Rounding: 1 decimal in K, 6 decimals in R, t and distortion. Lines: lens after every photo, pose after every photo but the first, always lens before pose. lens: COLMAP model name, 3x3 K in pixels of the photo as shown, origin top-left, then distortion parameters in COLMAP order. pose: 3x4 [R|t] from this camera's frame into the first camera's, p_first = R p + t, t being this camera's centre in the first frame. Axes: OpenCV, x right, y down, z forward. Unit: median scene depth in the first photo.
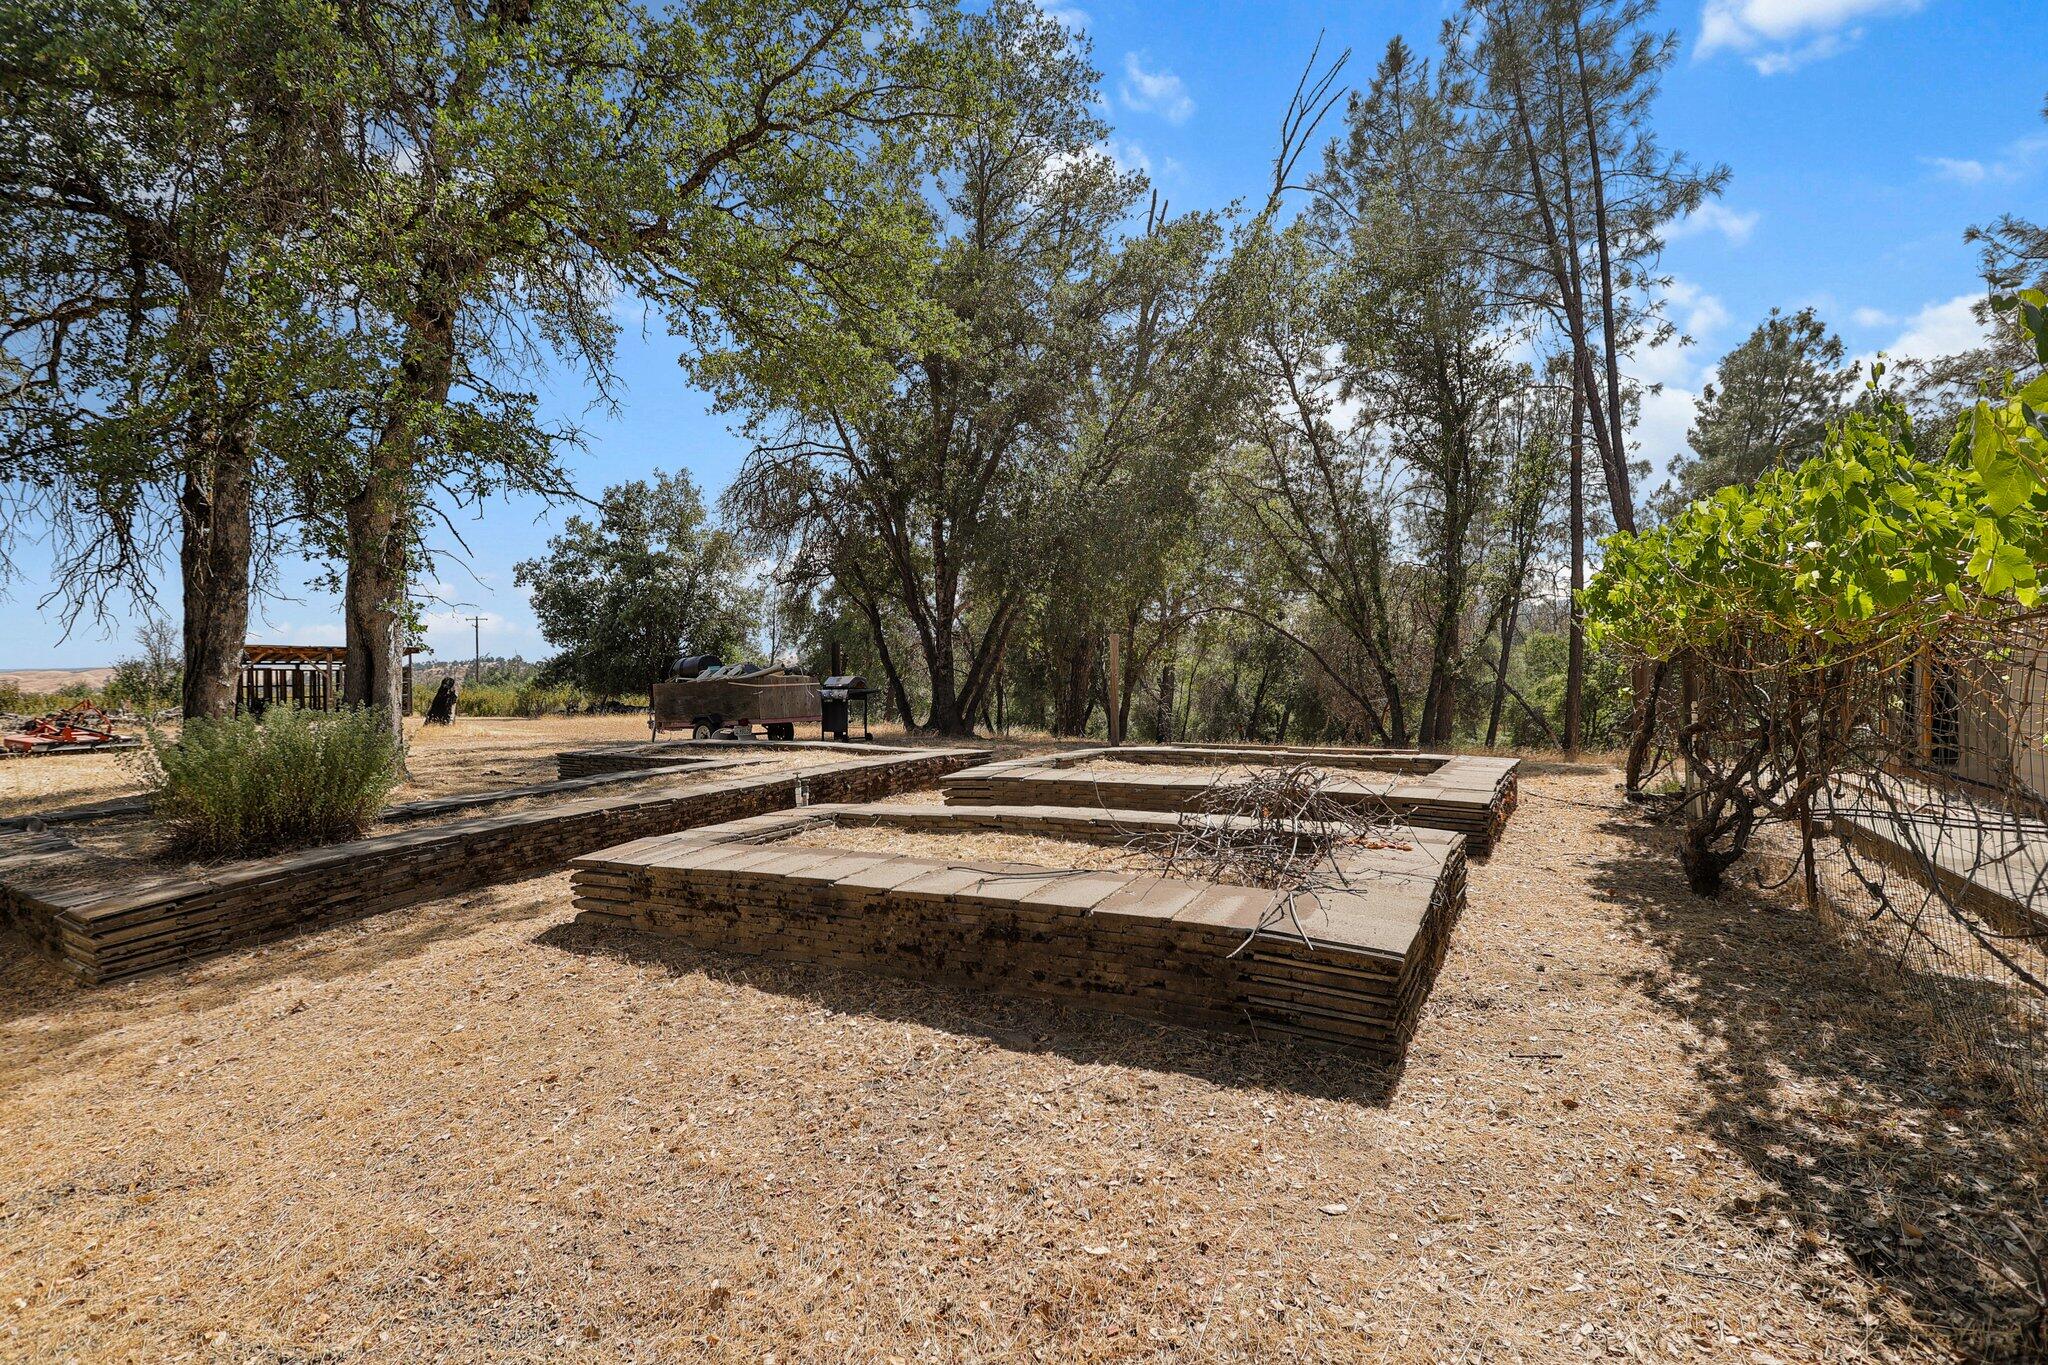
lens RADIAL K [[949.8, 0, 1024.0], [0, 949.8, 682.5], [0, 0, 1]] dist [0.001994, 0.000230]
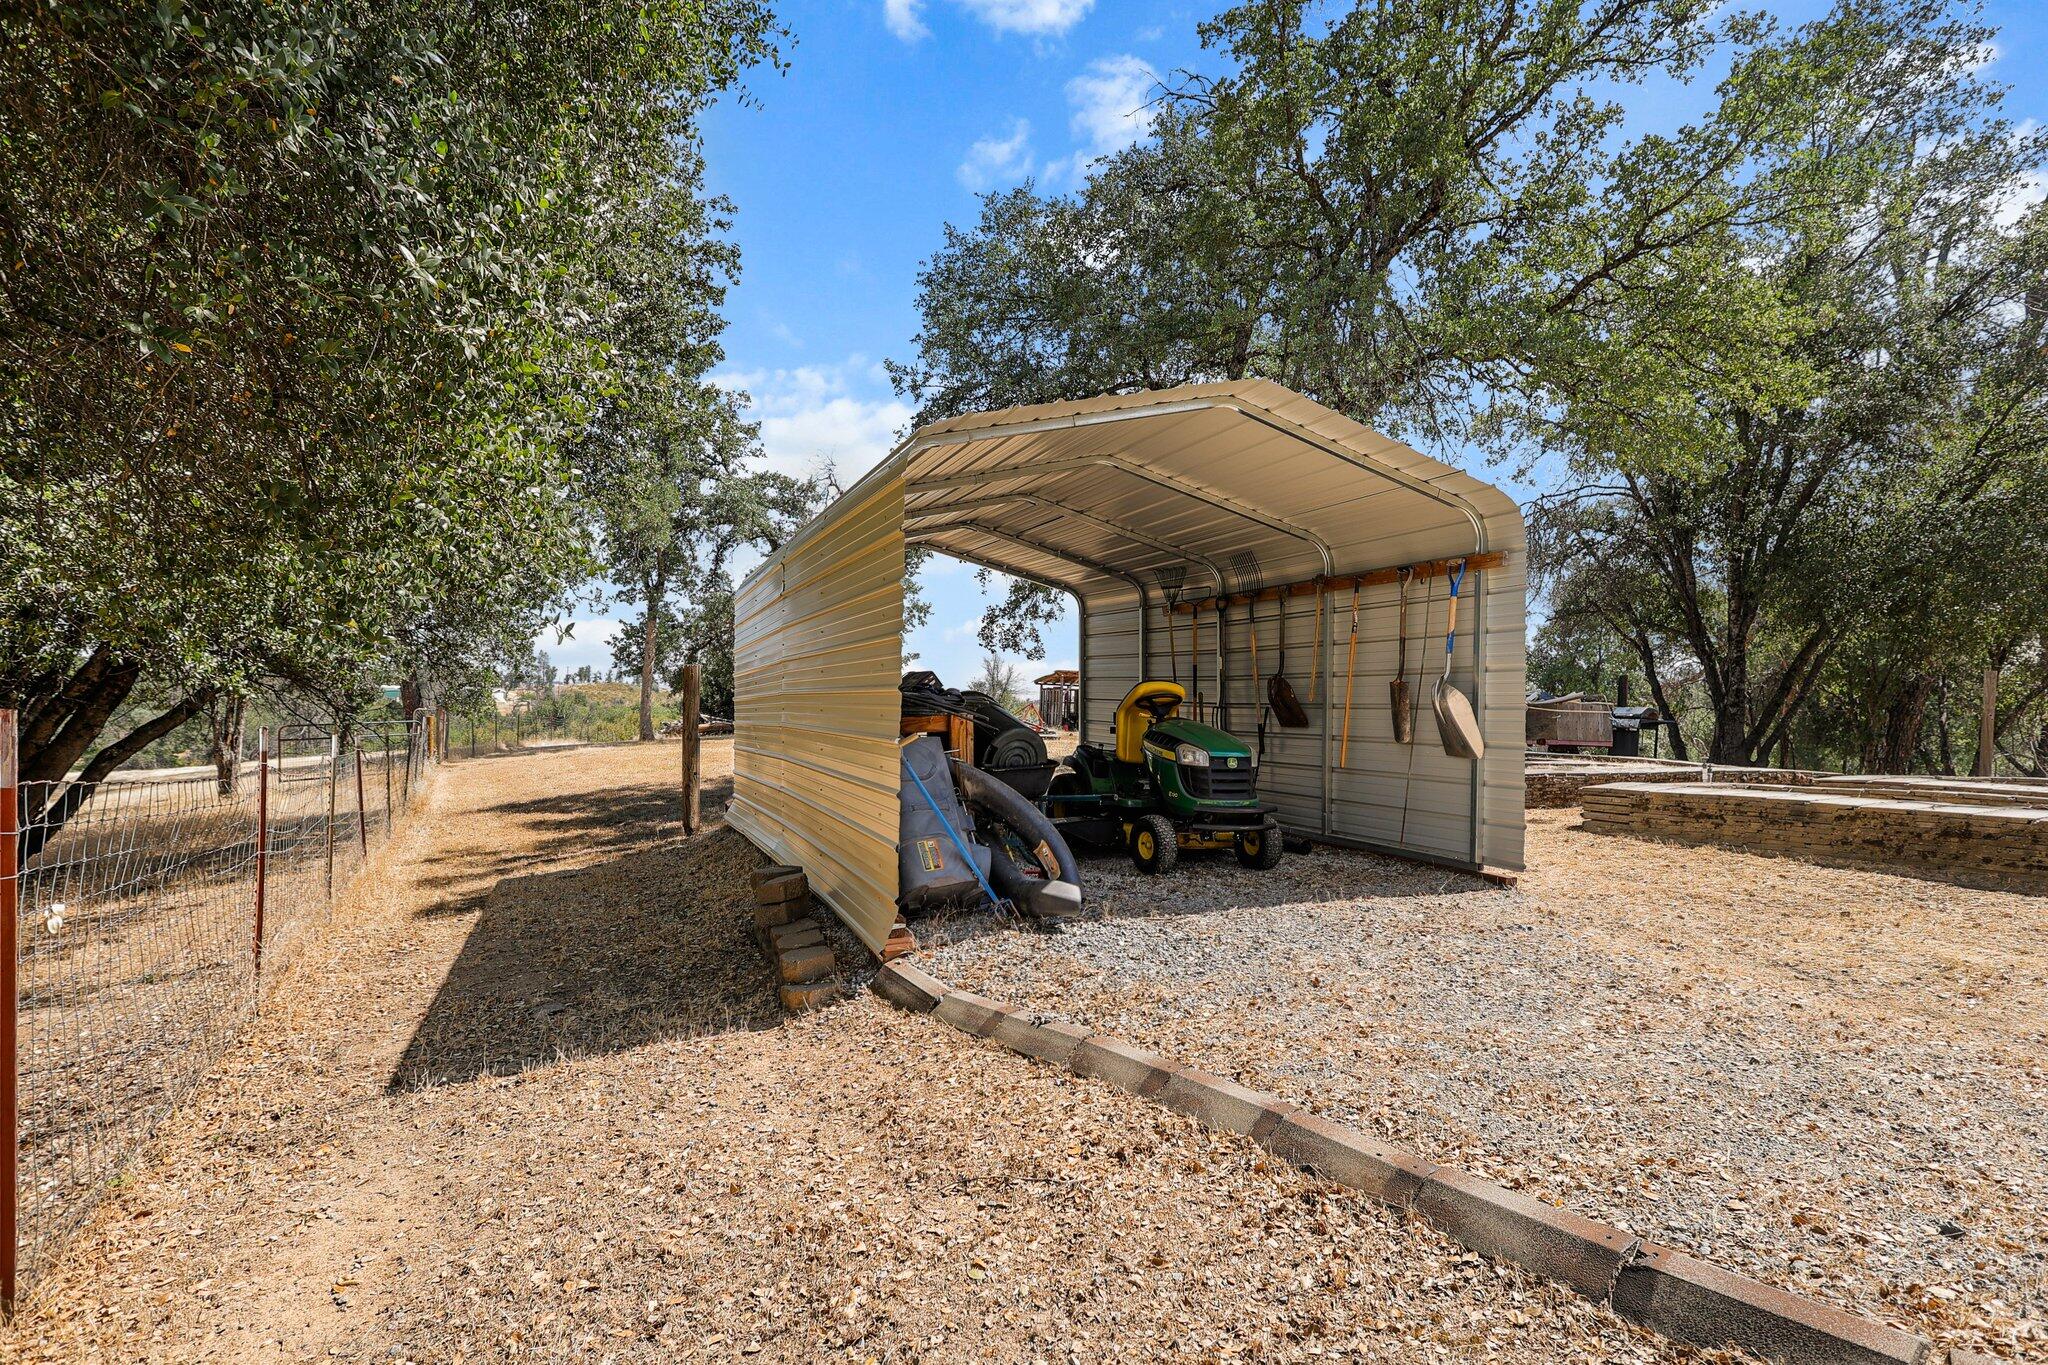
lens RADIAL K [[1000.7, 0, 1022.7], [0, 1000.7, 731.7], [0, 0, 1]] dist [-0.000614, -0.000657]
pose [[0.801746, 0.051361, -0.595454, -0.069307], [-0.047614, 0.998623, 0.022026, 0.029909], [0.595765, 0.010693, 0.803087, -0.314560]]
